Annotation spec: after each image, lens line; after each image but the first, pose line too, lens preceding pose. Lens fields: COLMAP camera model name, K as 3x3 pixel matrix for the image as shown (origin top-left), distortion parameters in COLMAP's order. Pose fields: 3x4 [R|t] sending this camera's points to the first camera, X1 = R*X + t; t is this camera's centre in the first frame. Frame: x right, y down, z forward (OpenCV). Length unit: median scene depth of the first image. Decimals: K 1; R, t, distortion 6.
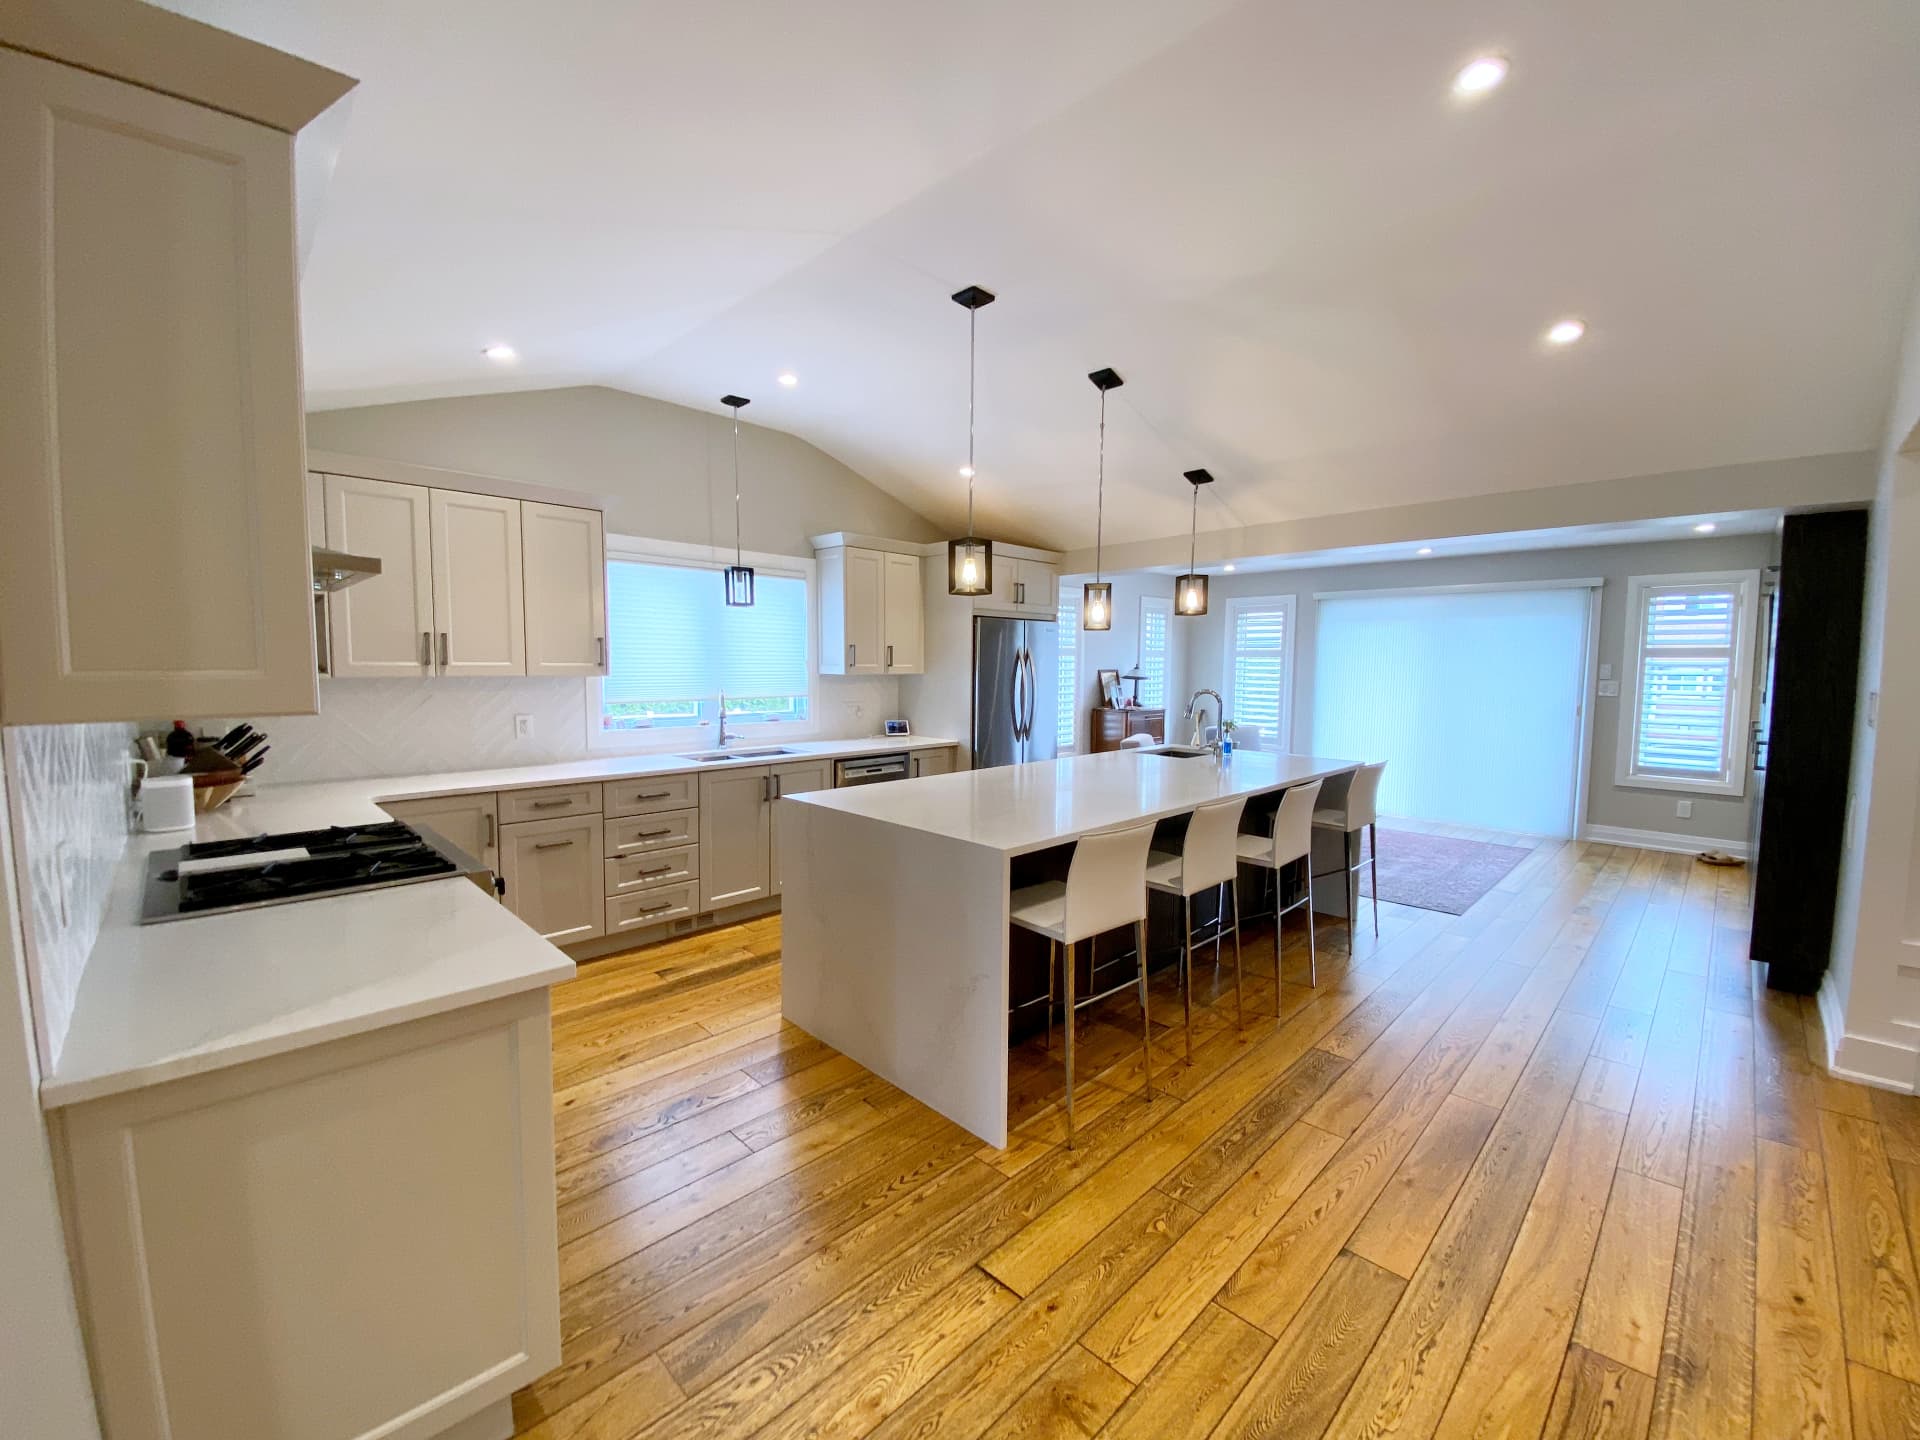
lens RADIAL K [[787.9, 0, 955.1], [0, 787.9, 721.8], [0, 0, 1]] dist [0.022330, -0.021053]
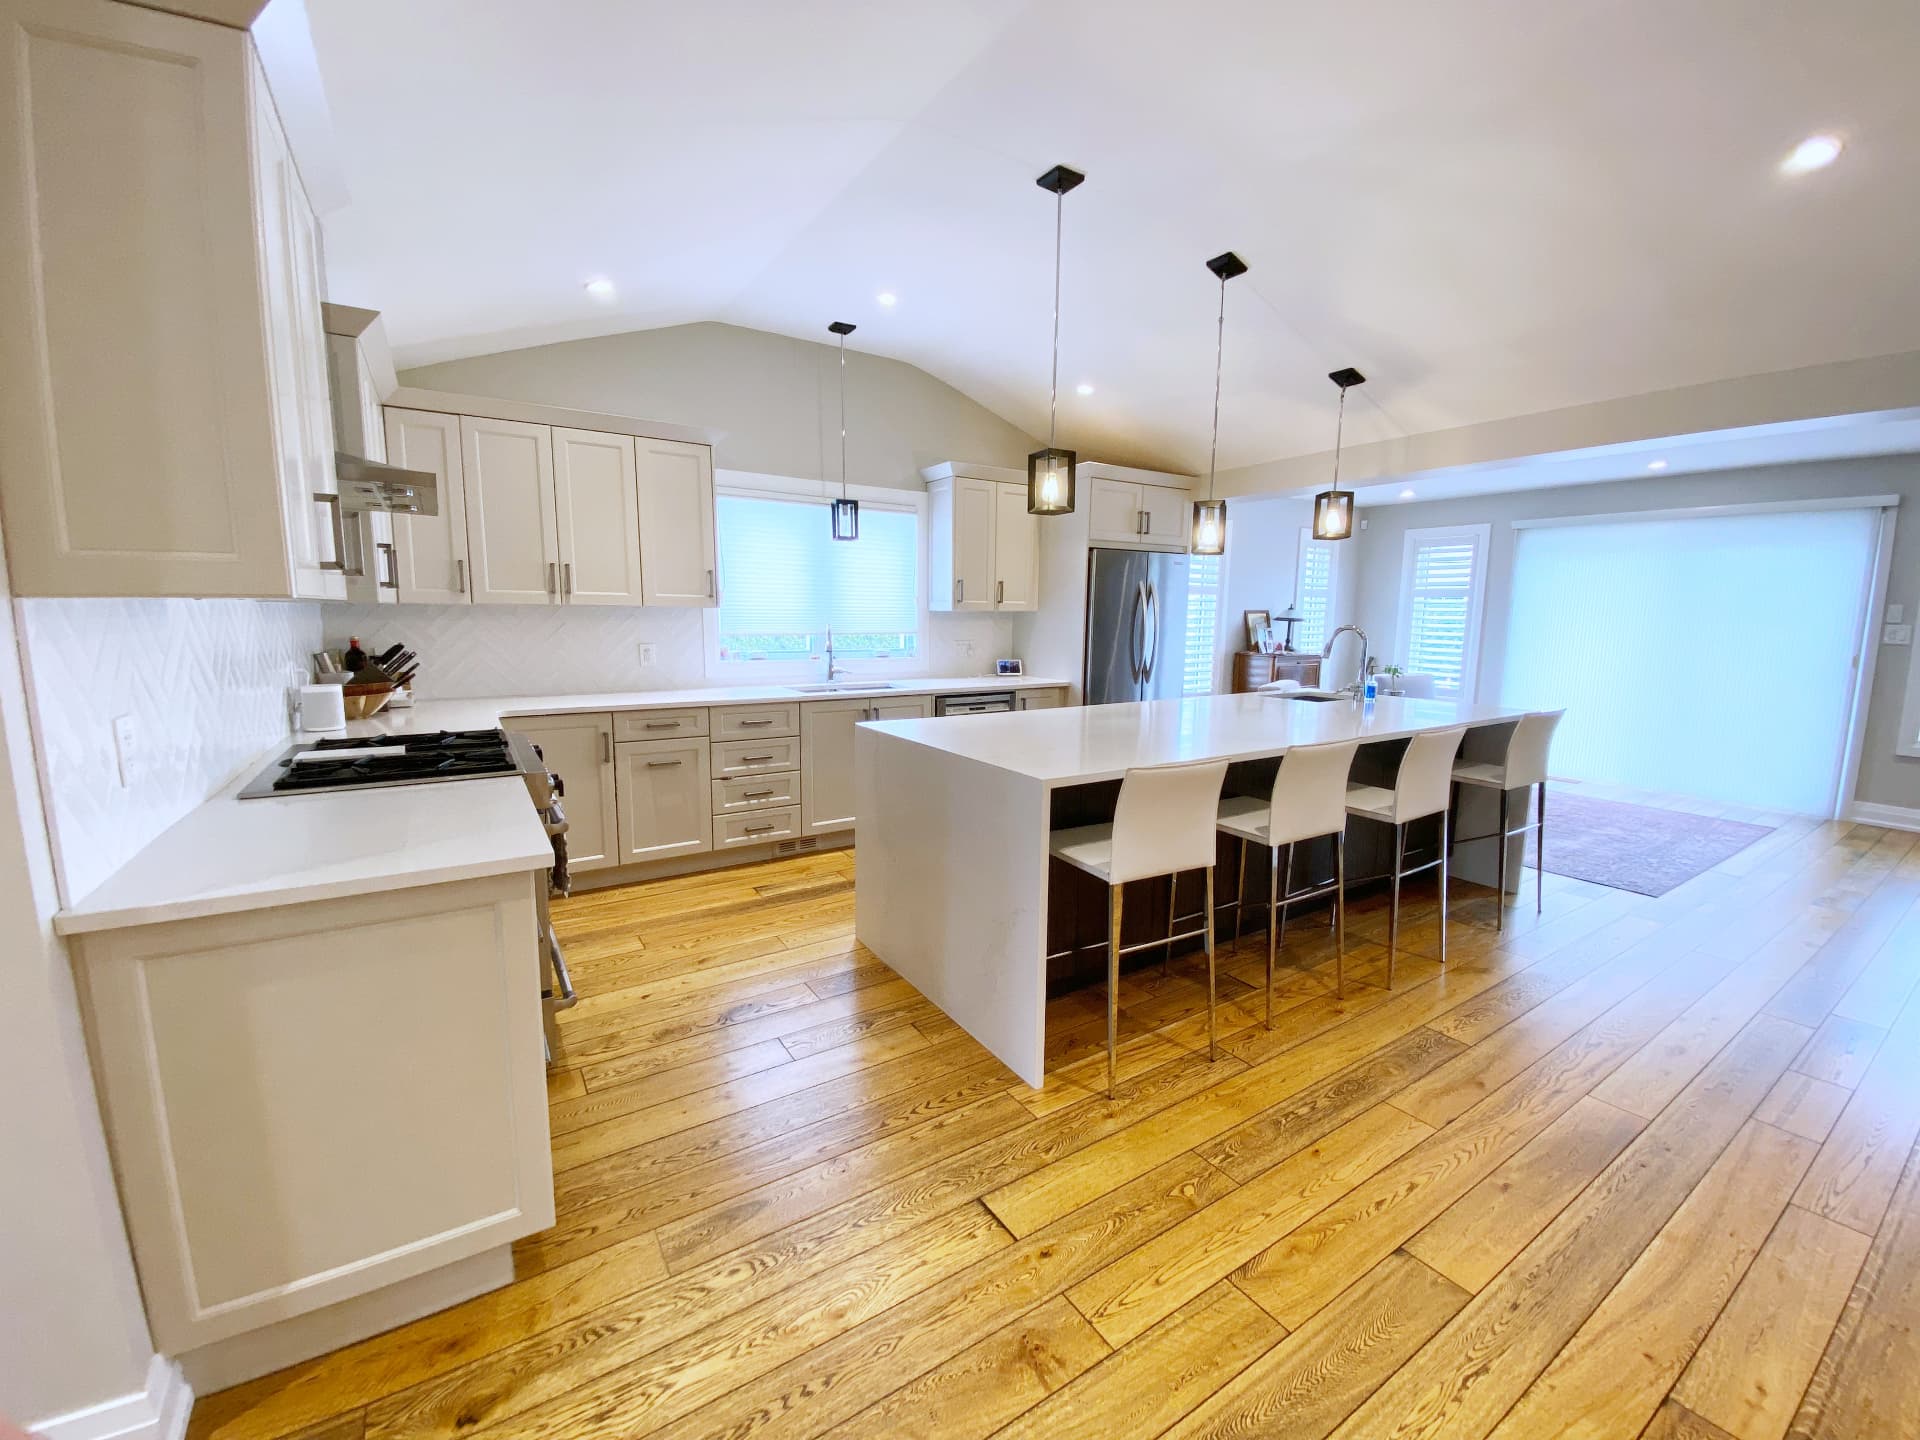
lens RADIAL K [[782.0, 0, 952.4], [0, 782.0, 724.4], [0, 0, 1]] dist [0.022241, -0.021114]
pose [[0.977246, 0.031938, -0.209689, 0.111881], [-0.018015, 0.997524, 0.067976, 0.027078], [0.211341, -0.062651, 0.975402, 0.058428]]
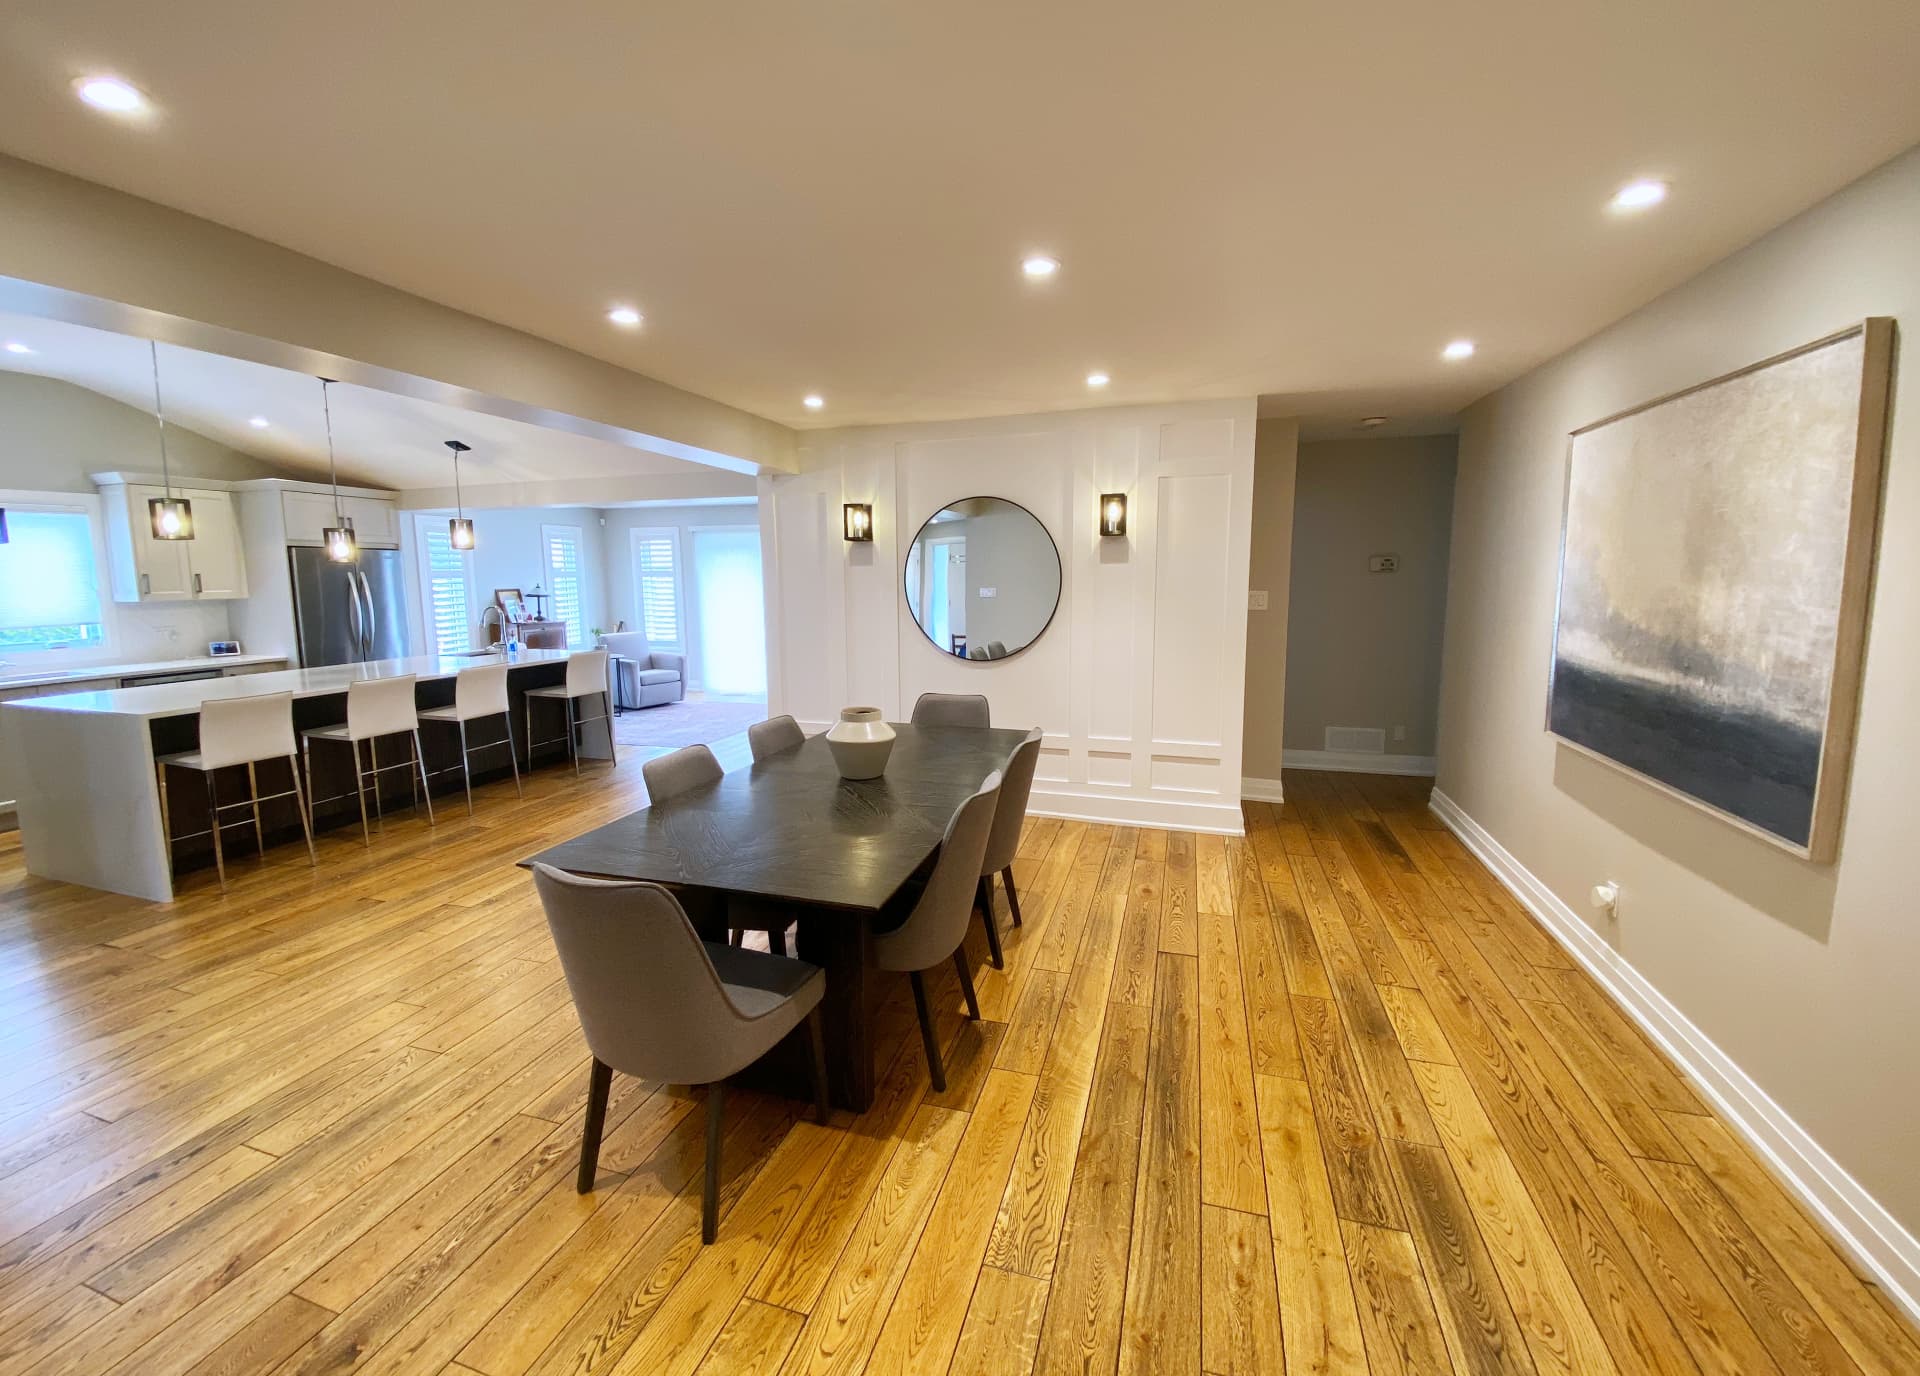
lens RADIAL K [[782.3, 0, 987.7], [0, 782.3, 680.4], [0, 0, 1]] dist [-0.035270, -0.000230]
pose [[0.859094, -0.071730, 0.506767, 0.563526], [0.043495, 0.996781, 0.067354, 0.052771], [-0.509967, -0.035821, 0.859448, -0.834327]]
